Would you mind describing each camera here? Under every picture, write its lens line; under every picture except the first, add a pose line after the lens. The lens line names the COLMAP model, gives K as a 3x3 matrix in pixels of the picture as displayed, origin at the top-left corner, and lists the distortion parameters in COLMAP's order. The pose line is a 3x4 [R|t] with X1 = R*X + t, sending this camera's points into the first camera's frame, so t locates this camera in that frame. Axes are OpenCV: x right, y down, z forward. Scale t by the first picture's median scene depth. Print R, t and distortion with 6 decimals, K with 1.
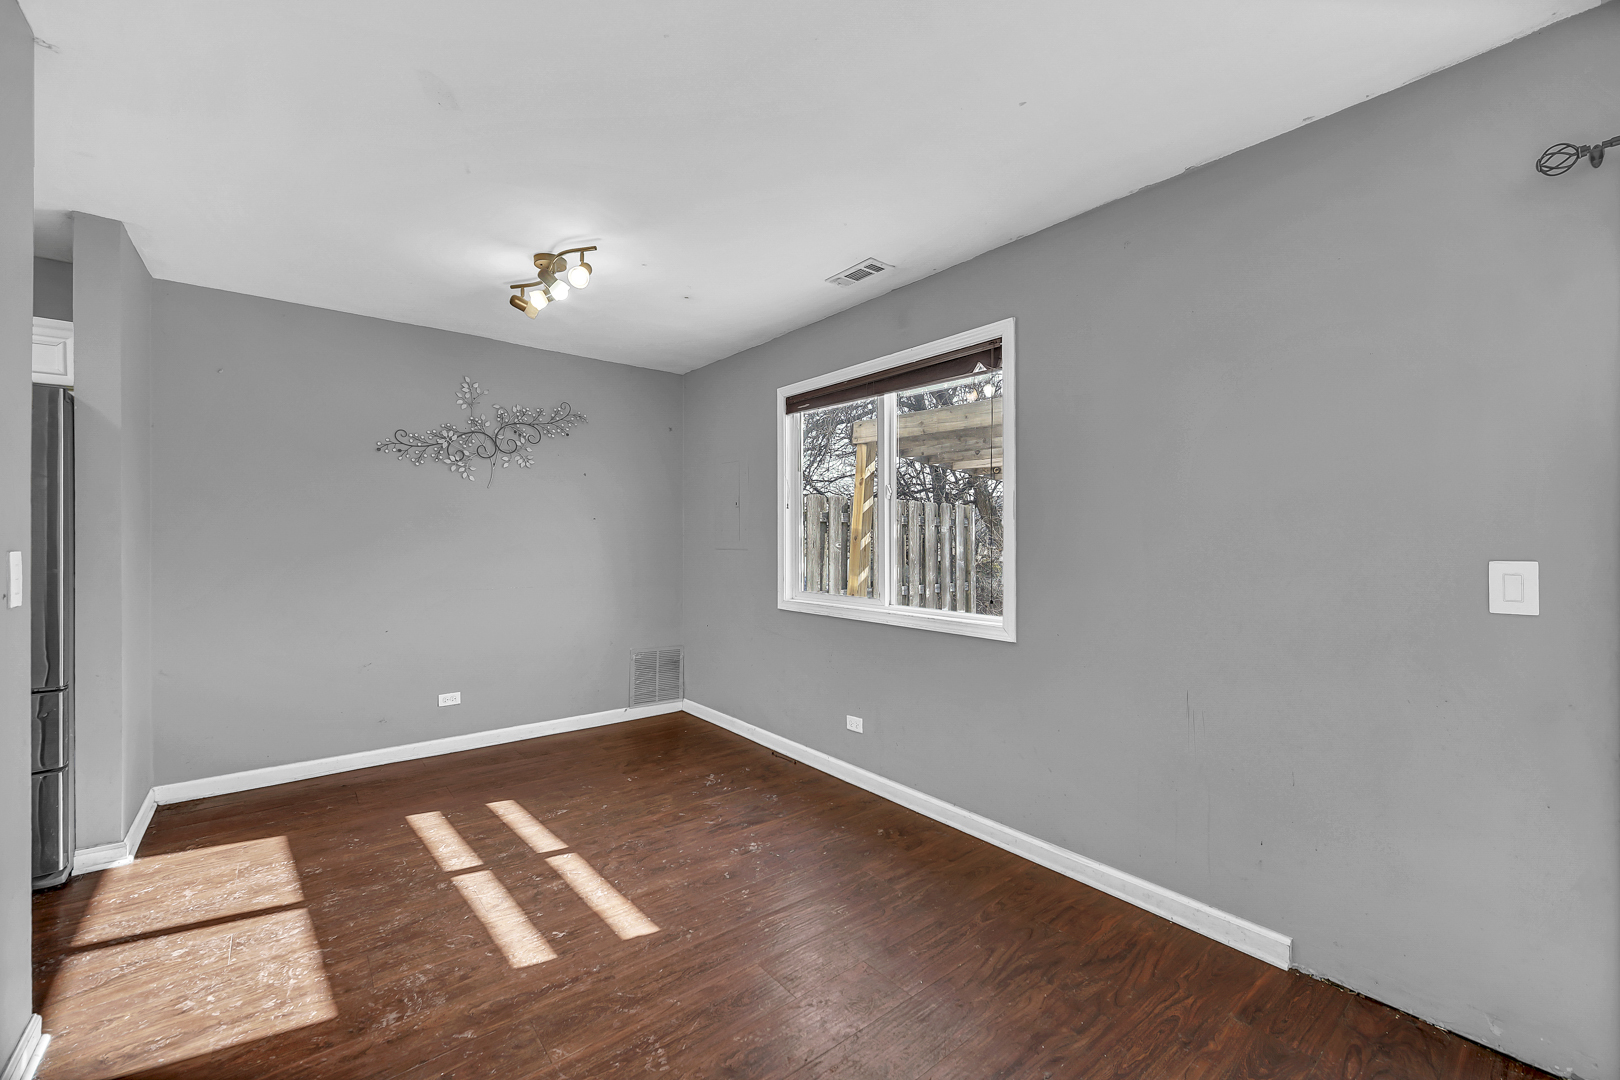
lens RADIAL K [[651.2, 0, 811.5], [0, 651.2, 544.3], [0, 0, 1]] dist [0.000918, -0.000516]
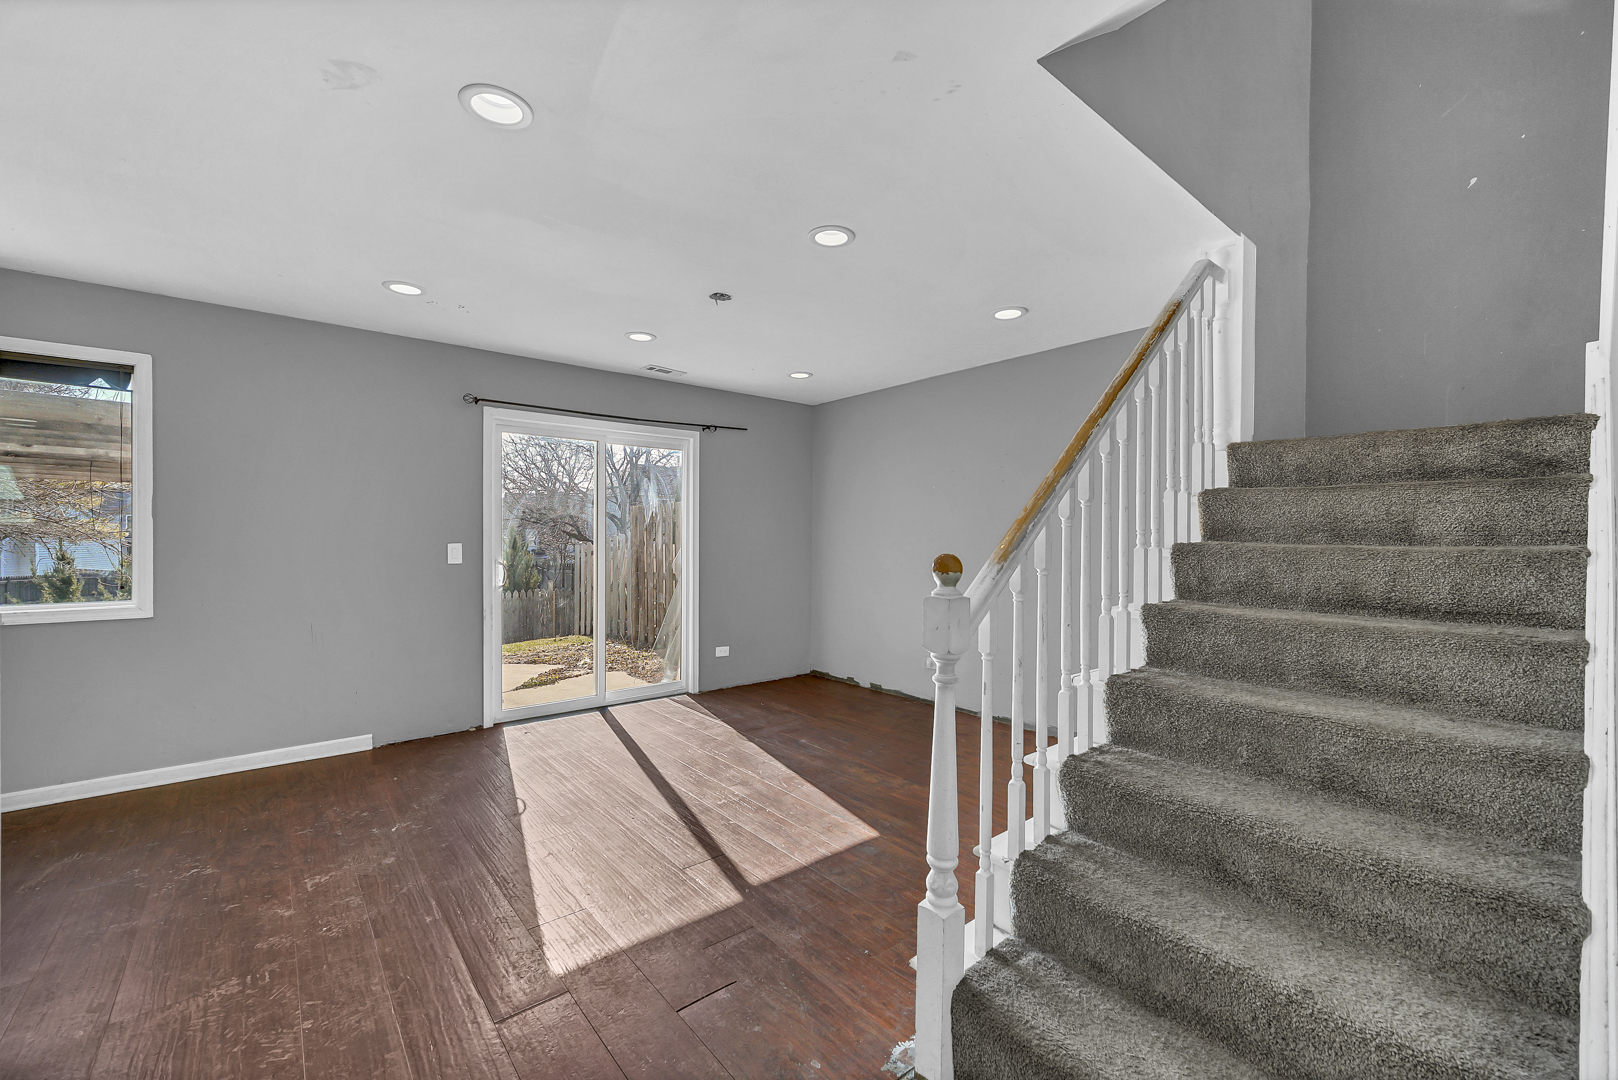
lens RADIAL K [[650.4, 0, 793.7], [0, 650.4, 536.6], [0, 0, 1]] dist [0.000918, -0.000516]
pose [[0.003002, -0.005452, 0.999981, -0.638643], [0.004023, 0.999977, 0.005440, -0.002841], [-0.999987, 0.004007, 0.003024, -0.154194]]
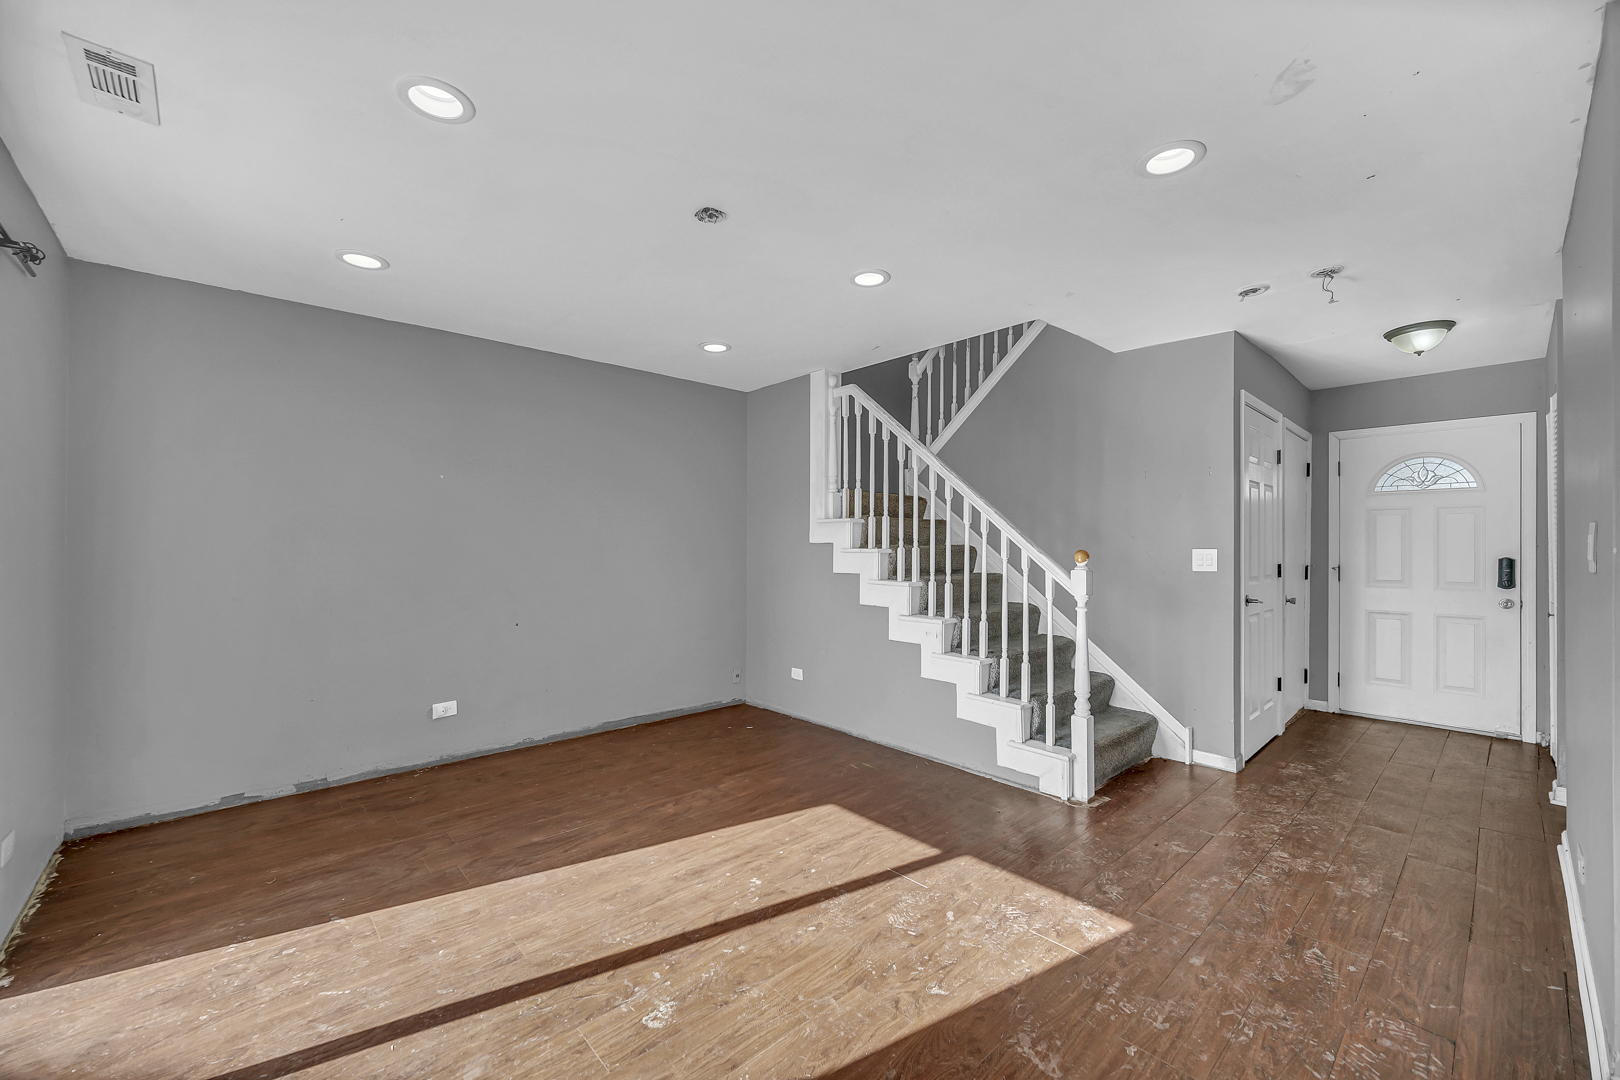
lens RADIAL K [[651.2, 0, 803.6], [0, 651.2, 540.9], [0, 0, 1]] dist [0.000918, -0.000516]
pose [[-0.998824, -0.003277, -0.048380, 0.146959], [-0.003434, 0.999989, 0.003157, -0.002169], [0.048369, 0.003320, -0.998824, 0.568176]]
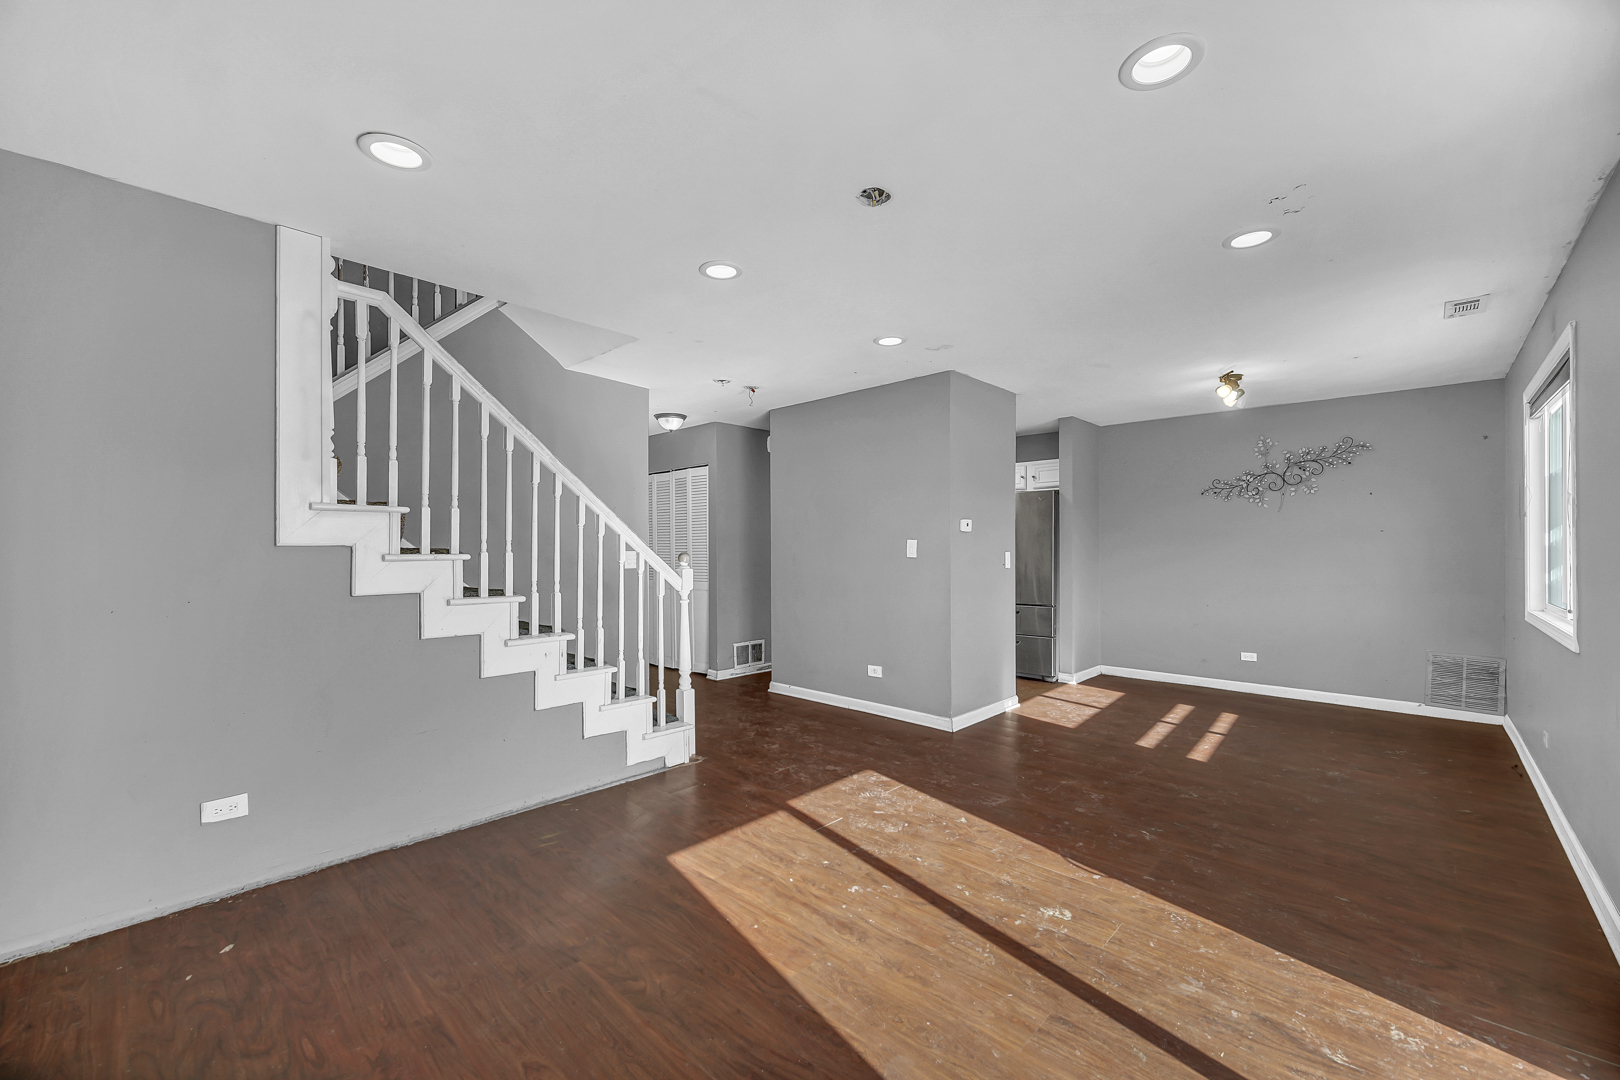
lens RADIAL K [[651.2, 0, 813.9], [0, 651.2, 543.3], [0, 0, 1]] dist [0.000918, -0.000516]
pose [[0.144043, -0.009413, -0.989527, 0.774142], [-0.009492, 0.999896, -0.010893, 0.006014], [0.989526, 0.010962, 0.143939, -0.191946]]
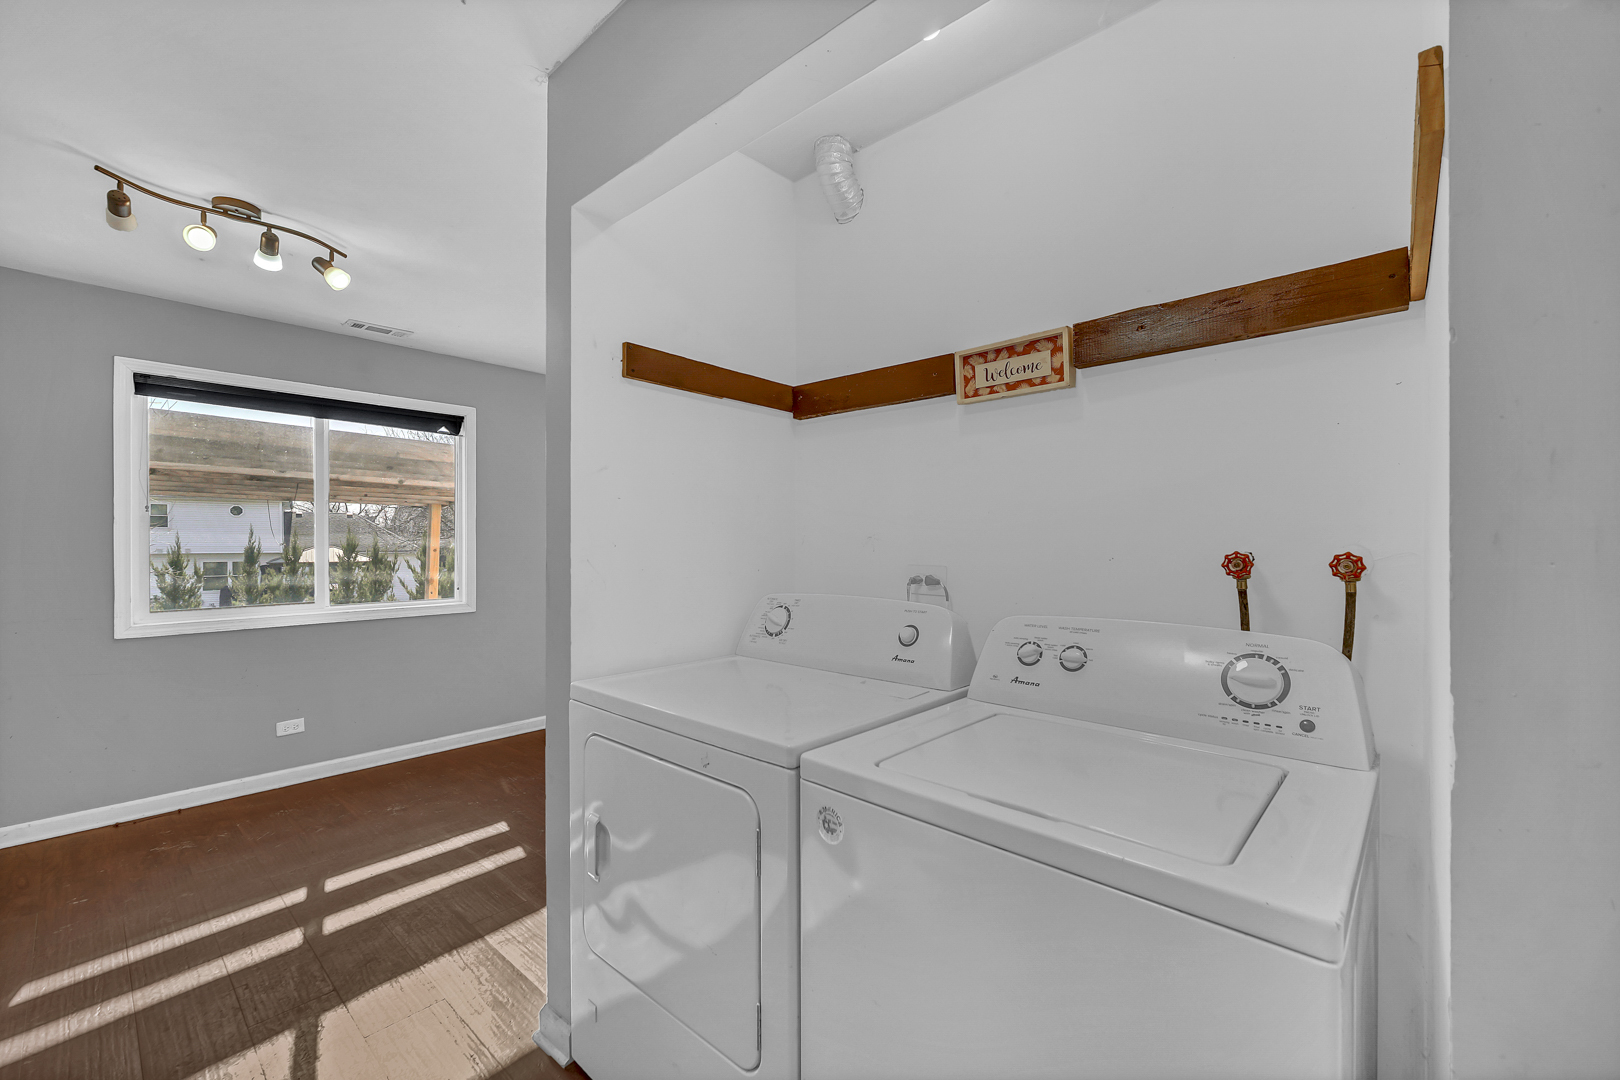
lens RADIAL K [[719.3, 0, 816.1], [0, 719.3, 540.7], [0, 0, 1]] dist [0.000447, -0.000055]
pose [[-0.175933, -0.000503, 0.984402, -1.085014], [0.010313, 0.999944, 0.002354, -0.012247], [-0.984348, 0.010567, -0.175918, 0.339643]]
